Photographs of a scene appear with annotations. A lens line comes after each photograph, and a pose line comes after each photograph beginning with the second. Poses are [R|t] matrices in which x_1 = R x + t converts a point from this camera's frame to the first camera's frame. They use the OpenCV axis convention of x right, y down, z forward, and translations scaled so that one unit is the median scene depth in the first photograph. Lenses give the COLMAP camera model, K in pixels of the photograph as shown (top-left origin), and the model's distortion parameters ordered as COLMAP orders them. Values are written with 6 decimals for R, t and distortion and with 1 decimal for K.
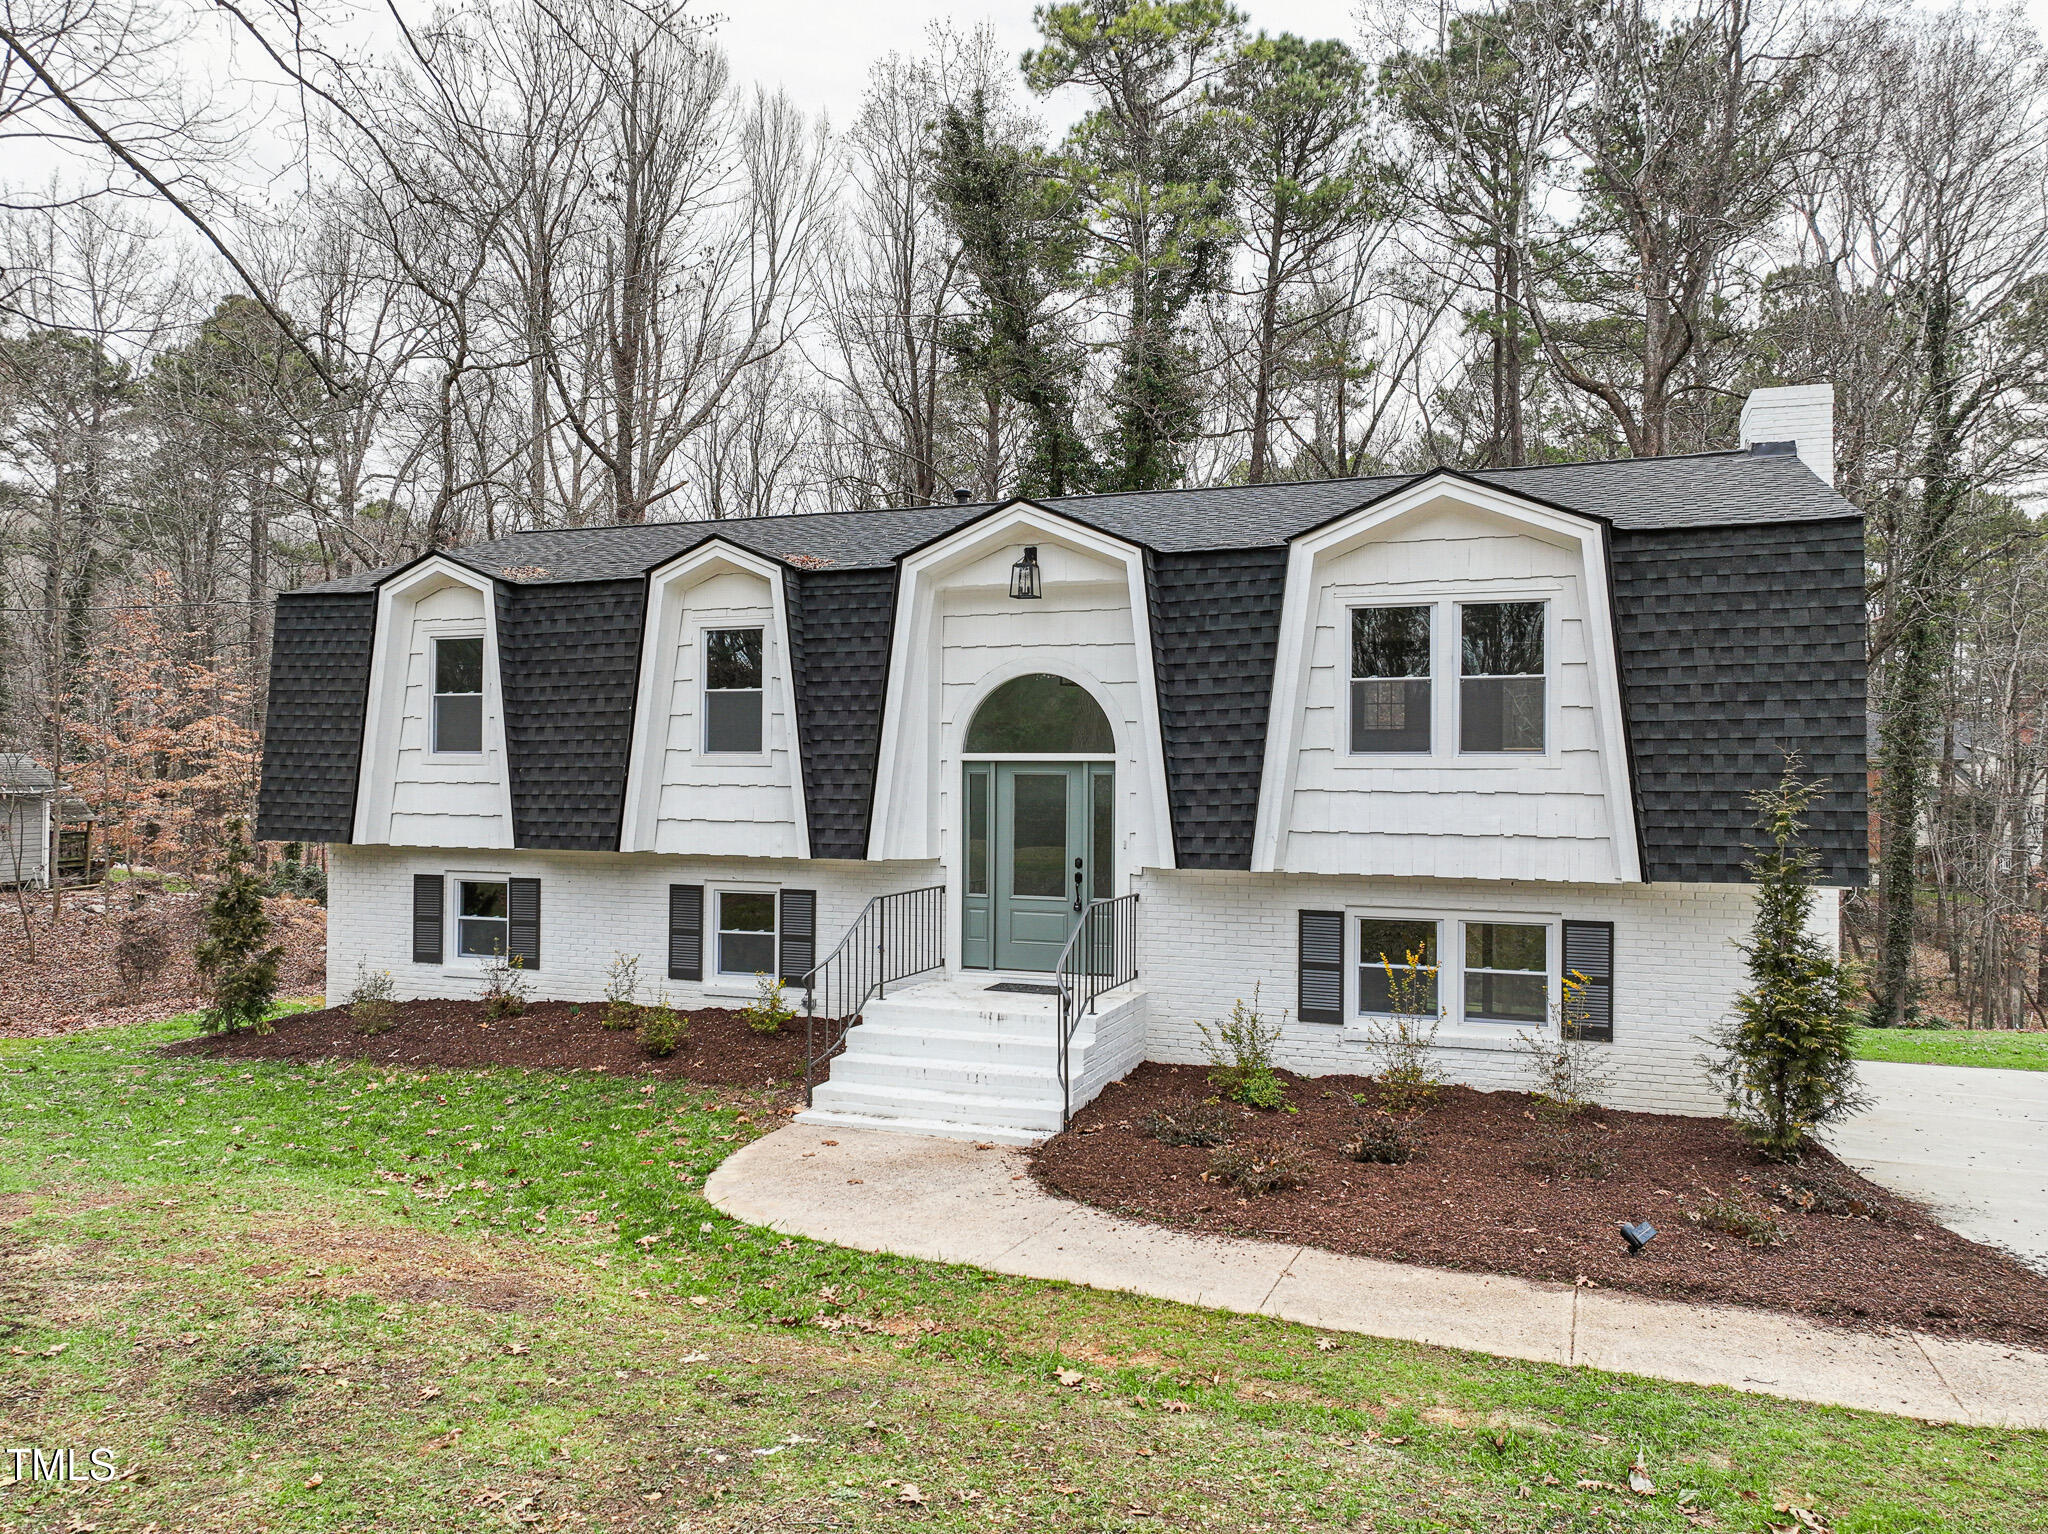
lens RADIAL K [[1449.4, 0, 1040.1], [0, 1449.4, 769.0], [0, 0, 1]] dist [0.000944, 0.008105]
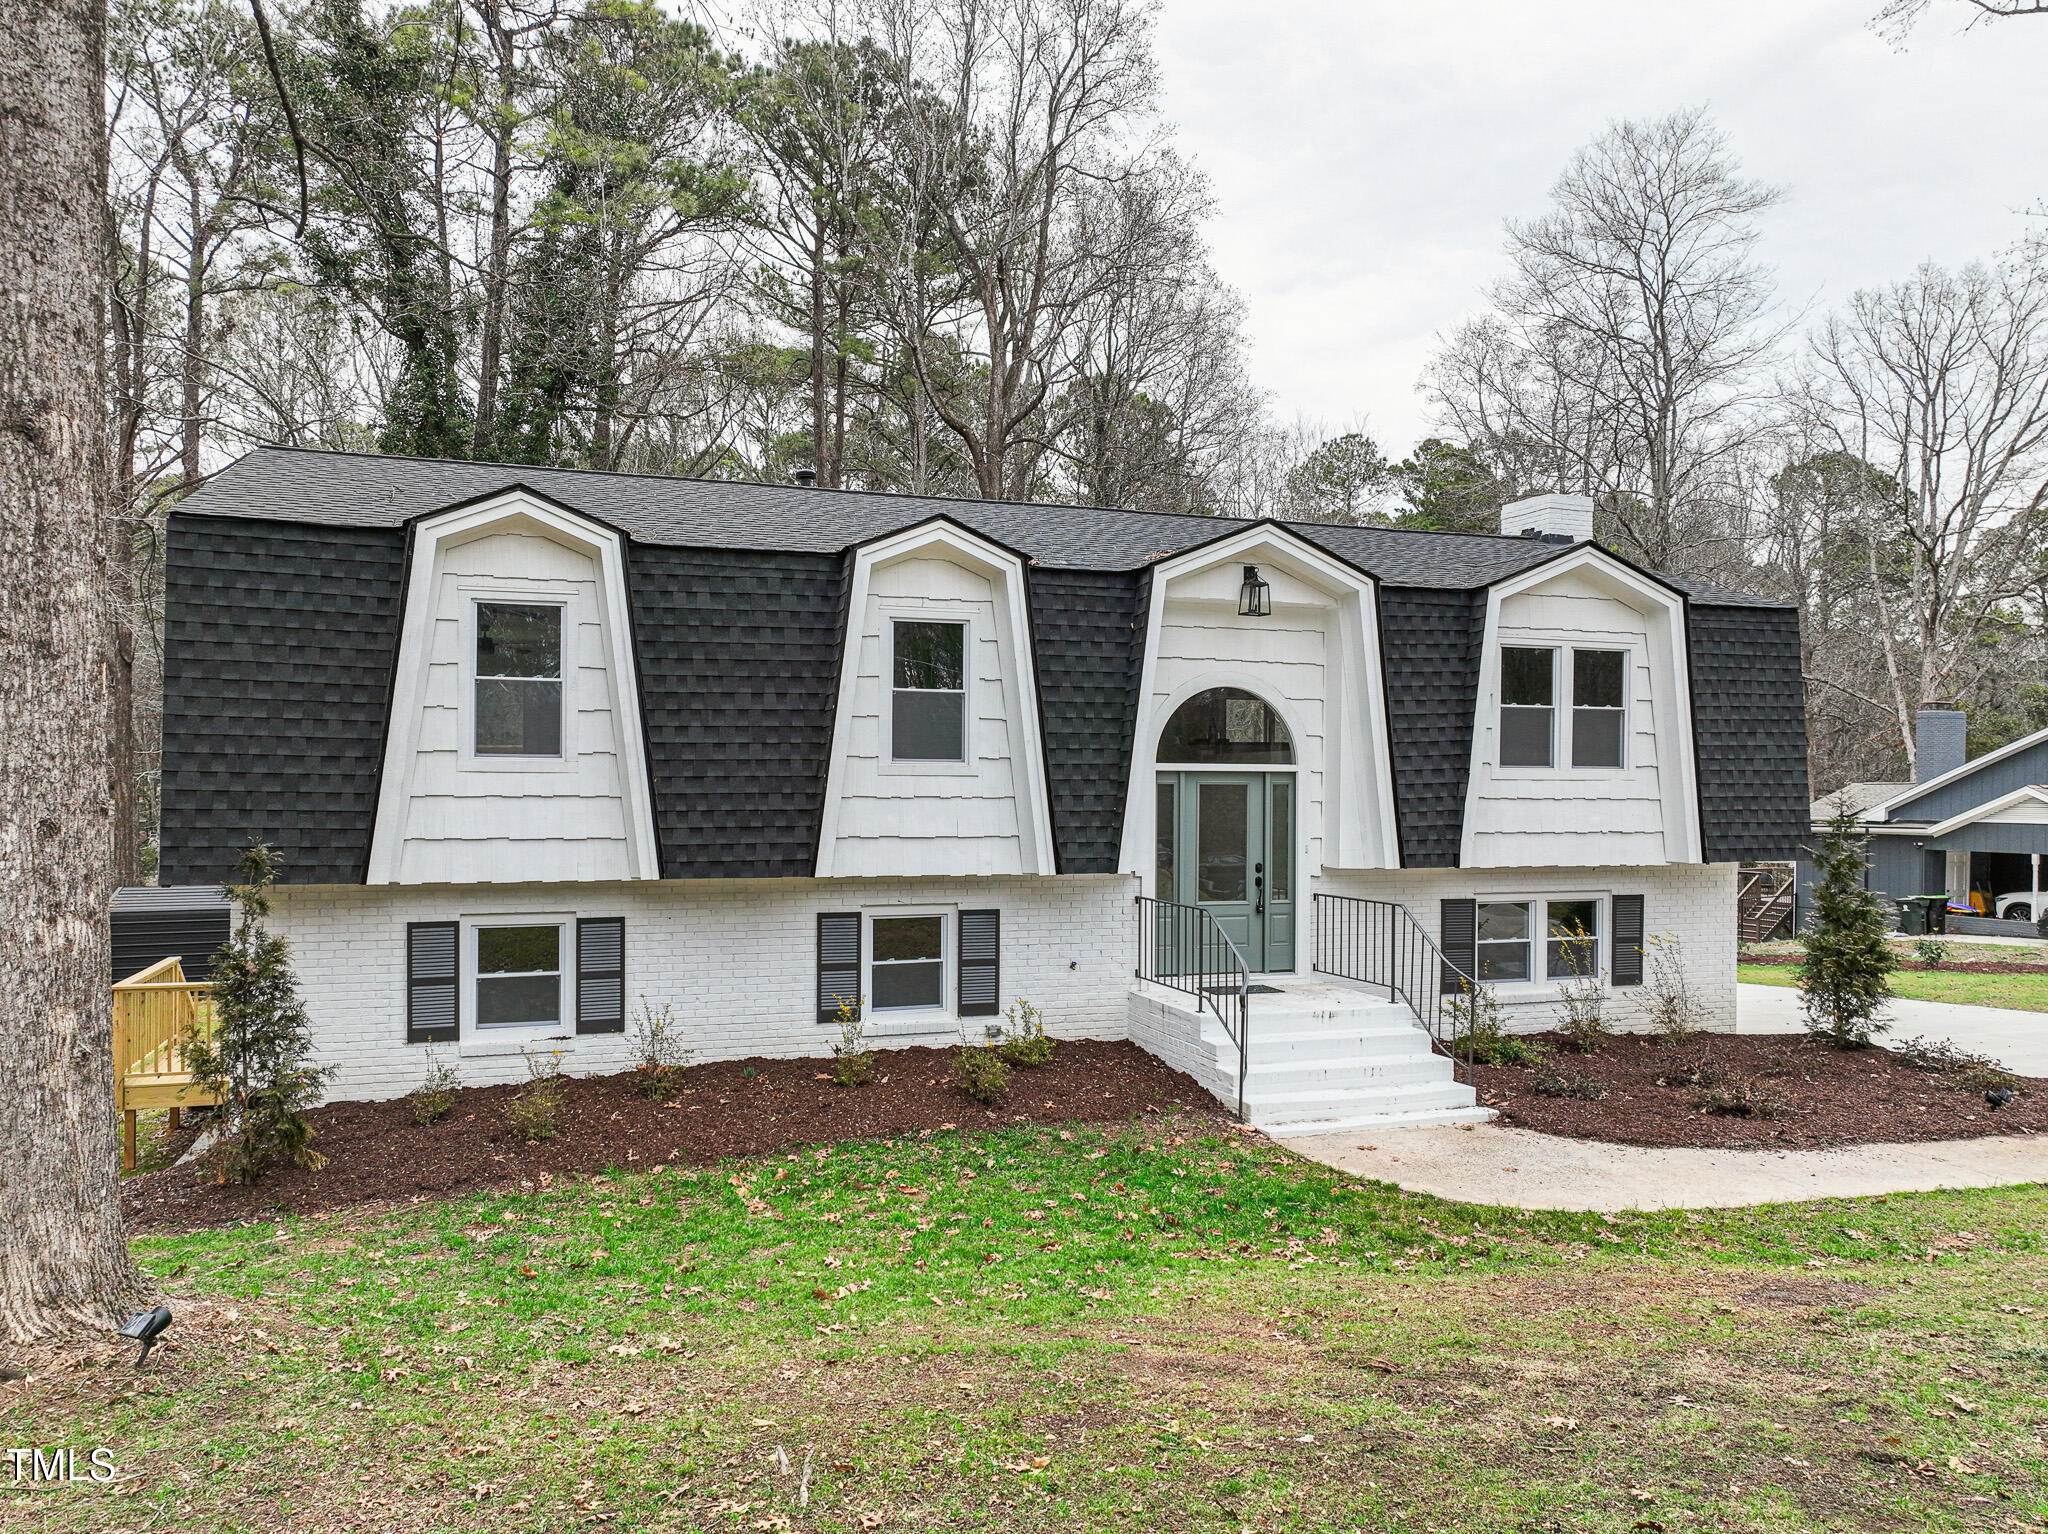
lens RADIAL K [[1439.7, 0, 1024.1], [0, 1439.7, 797.1], [0, 0, 1]] dist [0.004744, 0.003277]
pose [[0.773115, -0.007896, 0.634217, -0.710814], [-0.003745, 0.999848, 0.017014, -0.003892], [-0.634255, -0.015529, 0.772968, 0.271255]]
